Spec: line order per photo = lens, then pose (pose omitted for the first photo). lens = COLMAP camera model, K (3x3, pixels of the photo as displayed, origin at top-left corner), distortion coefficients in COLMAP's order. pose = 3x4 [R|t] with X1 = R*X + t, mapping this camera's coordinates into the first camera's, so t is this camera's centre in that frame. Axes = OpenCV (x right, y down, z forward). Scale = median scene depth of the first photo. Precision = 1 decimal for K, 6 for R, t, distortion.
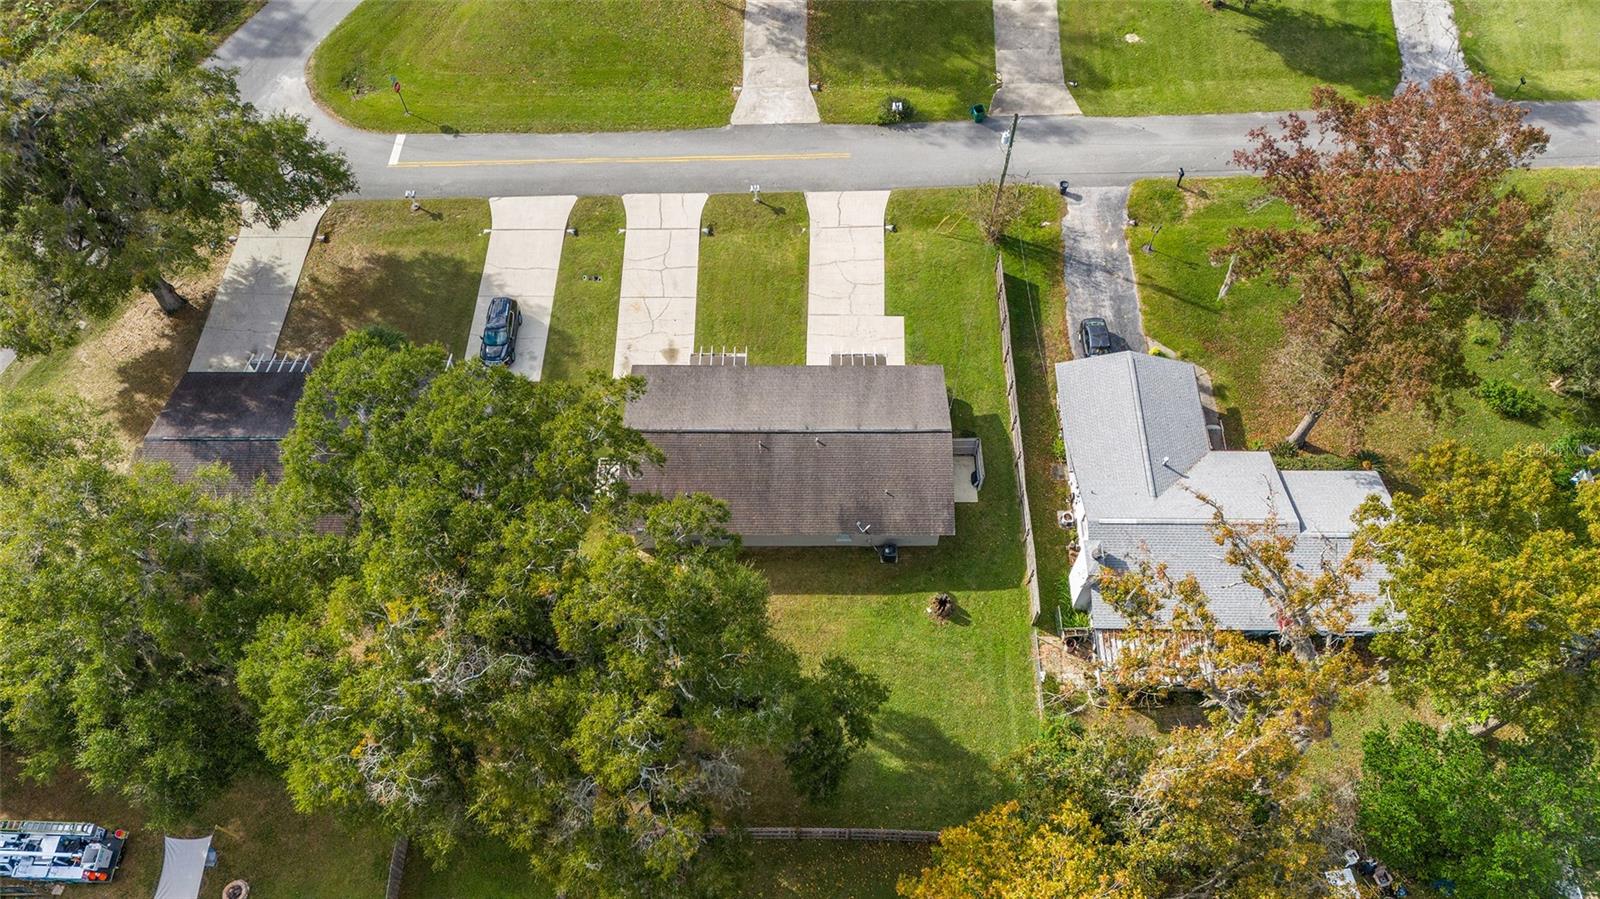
lens RADIAL K [[1181.2, 0, 811.4], [0, 1181.2, 450.8], [0, 0, 1]] dist [0.048698, -0.028079]
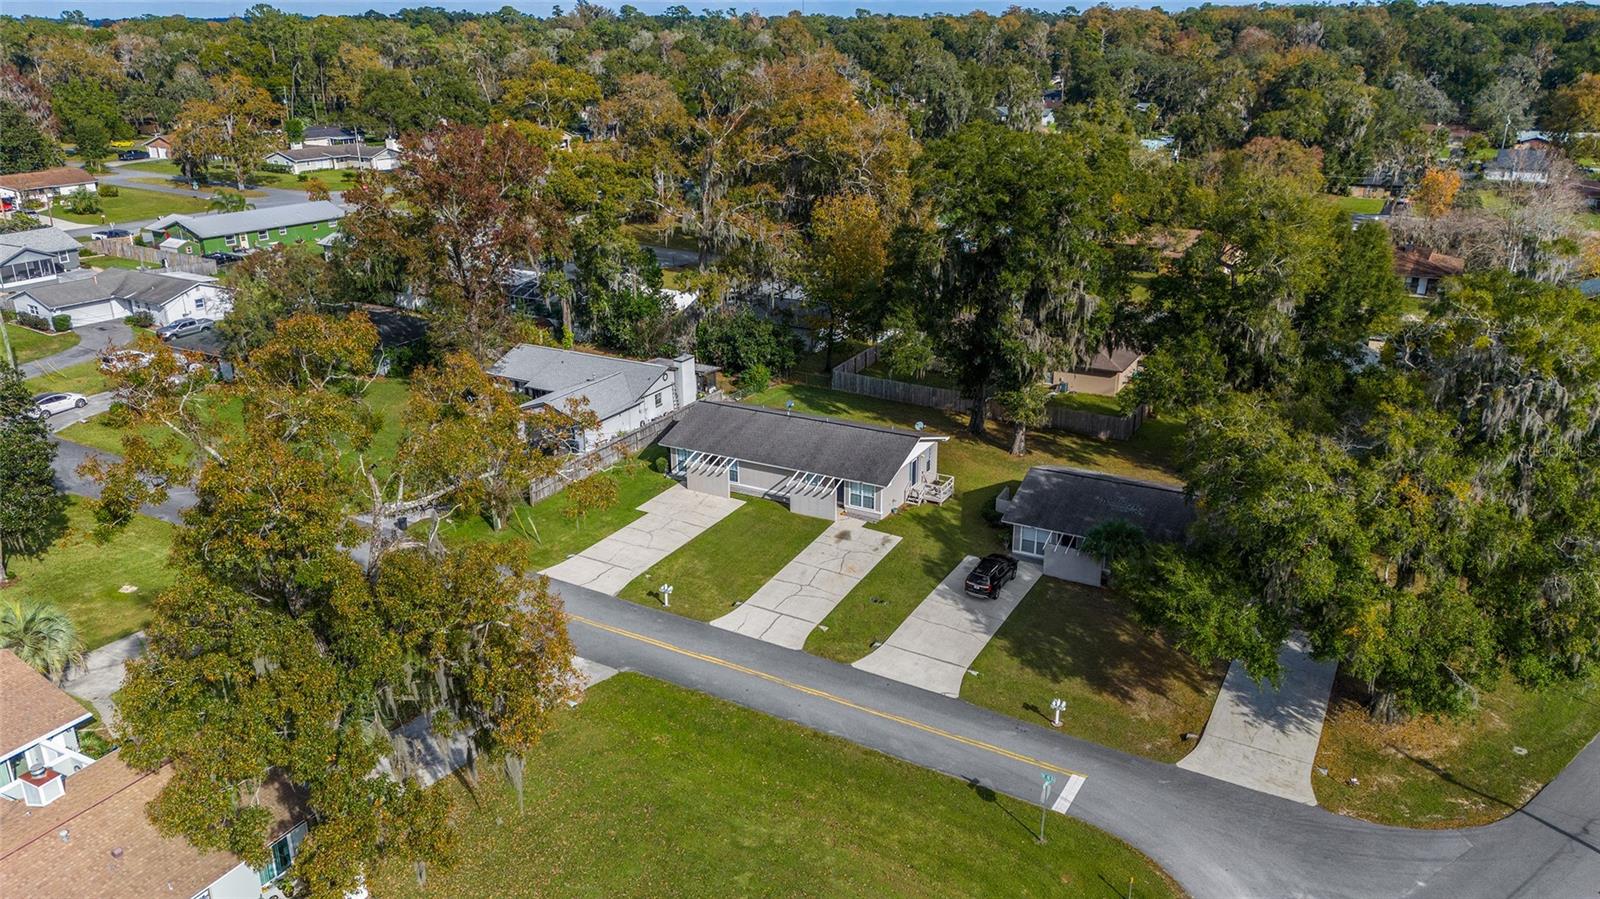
lens RADIAL K [[1181.2, 0, 799.1], [0, 1181.2, 448.5], [0, 0, 1]] dist [0.048698, -0.028079]
pose [[-0.877771, -0.159745, 0.451662, -0.510592], [0.413242, 0.224512, 0.882511, -0.974781], [-0.242380, 0.961289, -0.131057, 1.002190]]
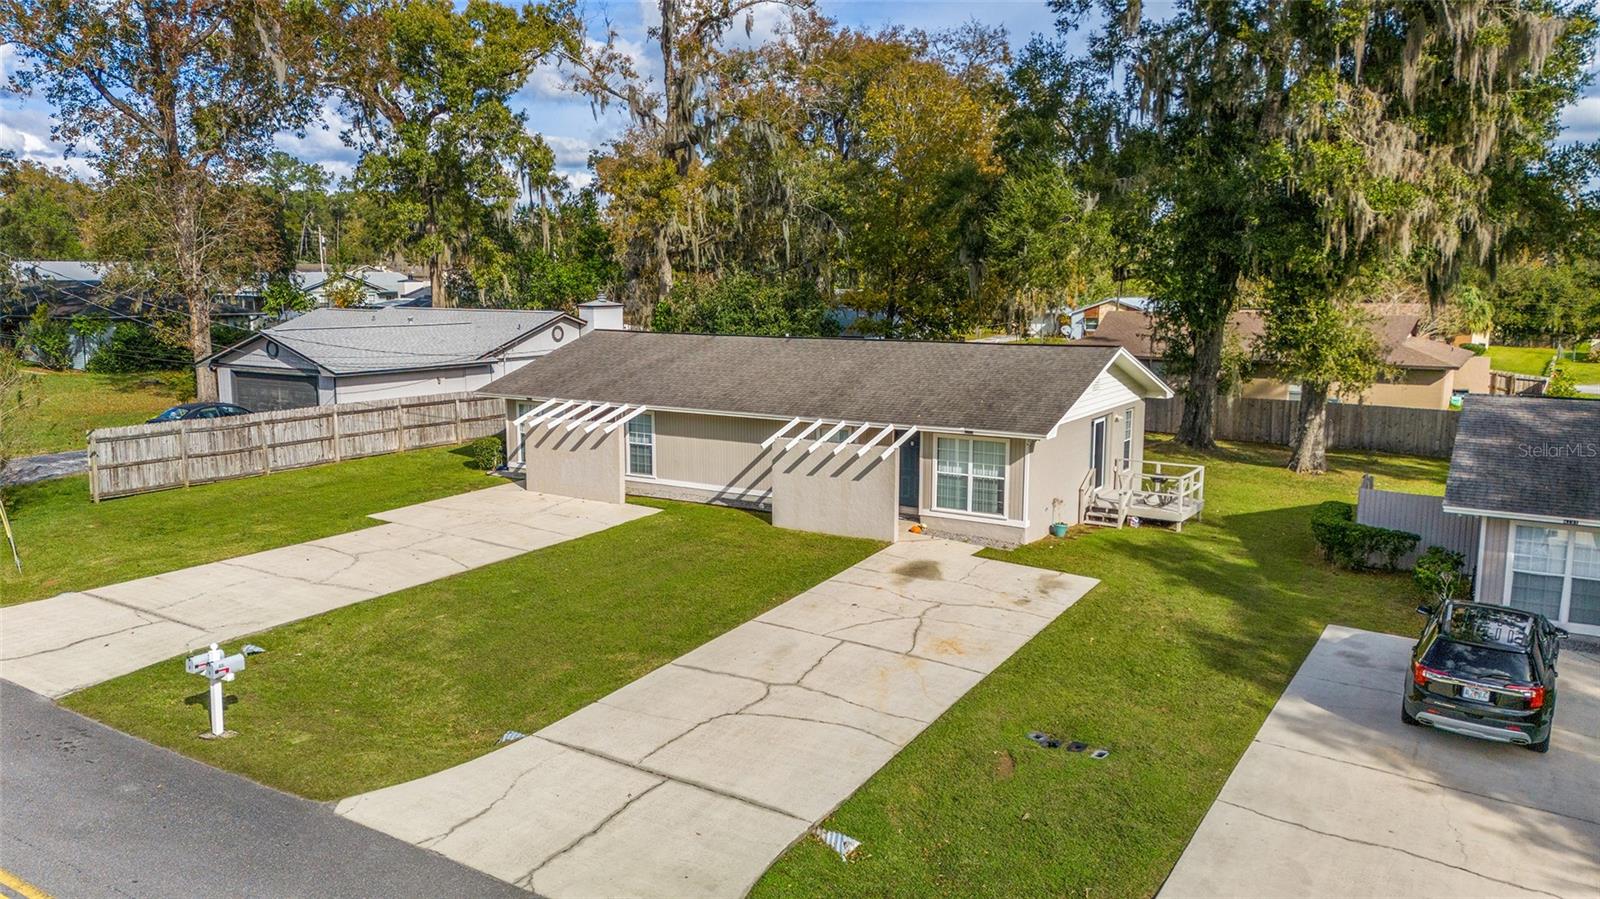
lens RADIAL K [[1181.2, 0, 805.1], [0, 1181.2, 444.1], [0, 0, 1]] dist [0.048698, -0.028079]
pose [[-0.854006, -0.079656, 0.514129, -0.250004], [0.443267, 0.405956, 0.799196, -0.367542], [-0.272374, 0.910415, -0.311380, 1.012890]]
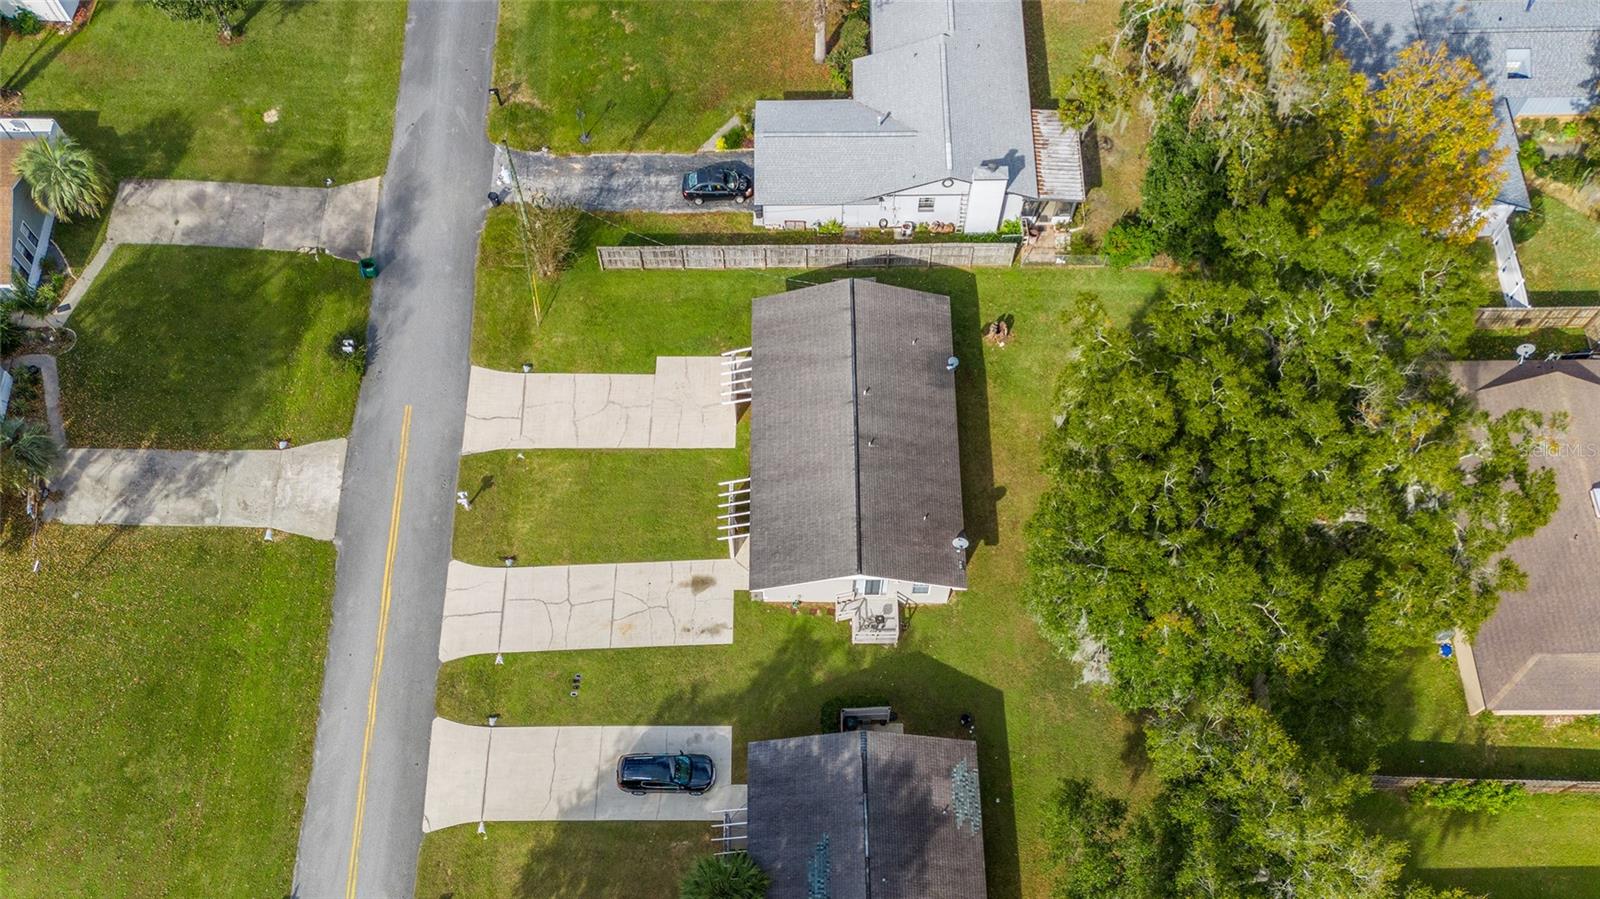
lens RADIAL K [[1181.2, 0, 801.0], [0, 1181.2, 651.8], [0, 0, 1]] dist [0.048698, -0.028079]
pose [[-0.005393, -0.927500, 0.373784, -0.457076], [0.863313, 0.184313, 0.469807, -0.388534], [-0.504639, 0.325226, 0.799729, 0.267298]]
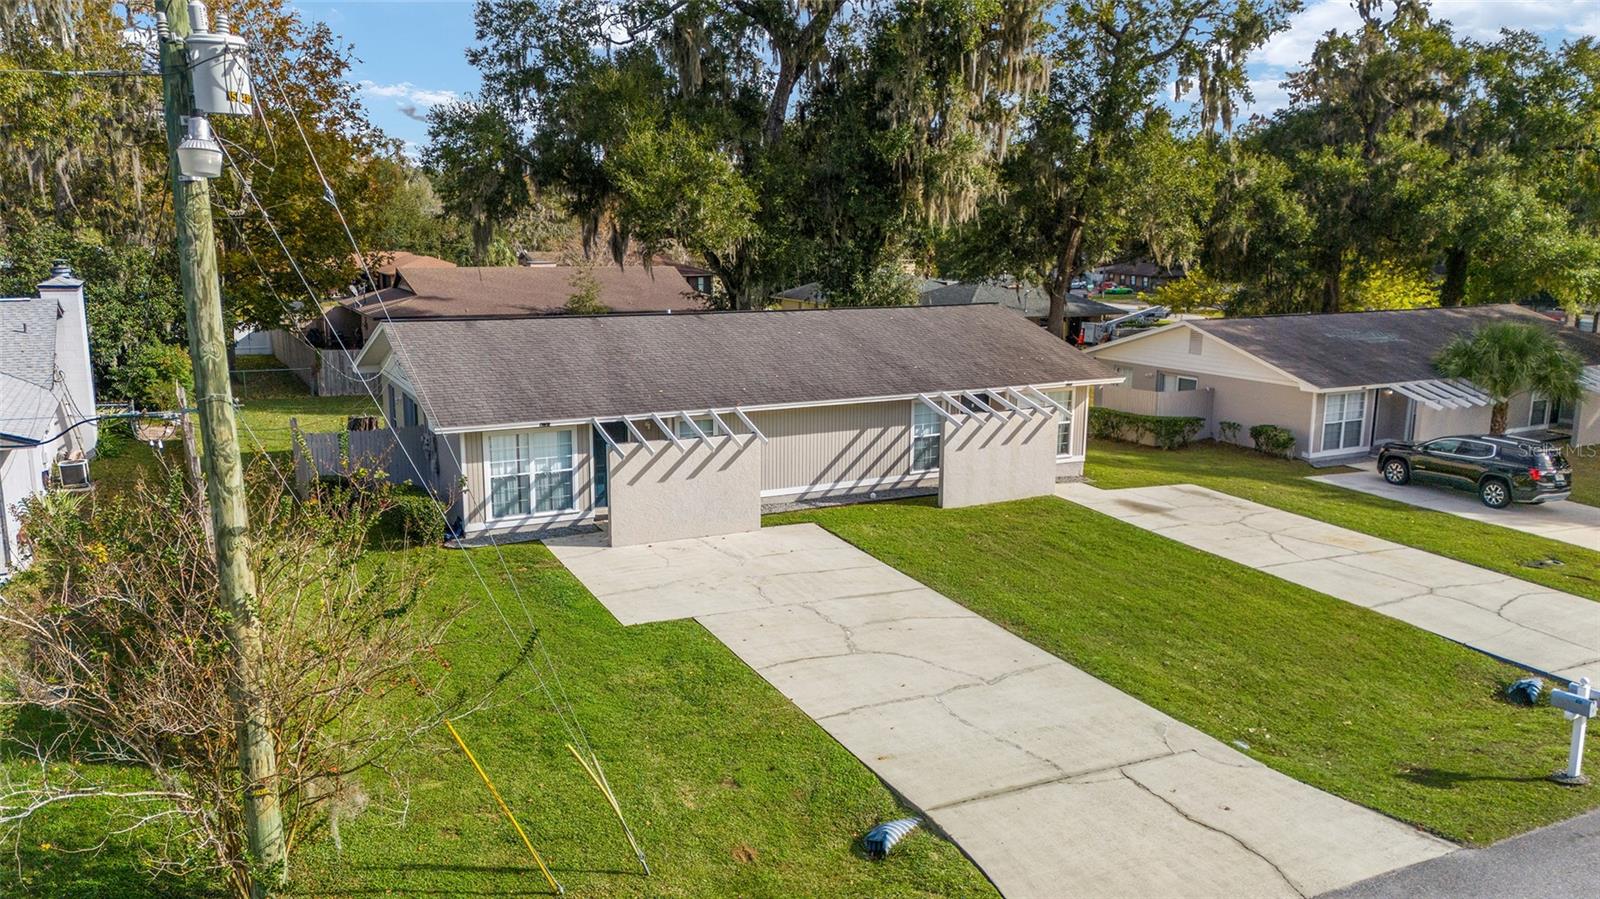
lens RADIAL K [[1181.2, 0, 796.1], [0, 1181.2, 453.3], [0, 0, 1]] dist [0.048698, -0.028079]
pose [[-0.882245, 0.080978, -0.463775, 0.157553], [-0.408658, 0.357400, 0.839800, -0.352719], [0.233758, 0.930434, -0.282221, 0.998258]]
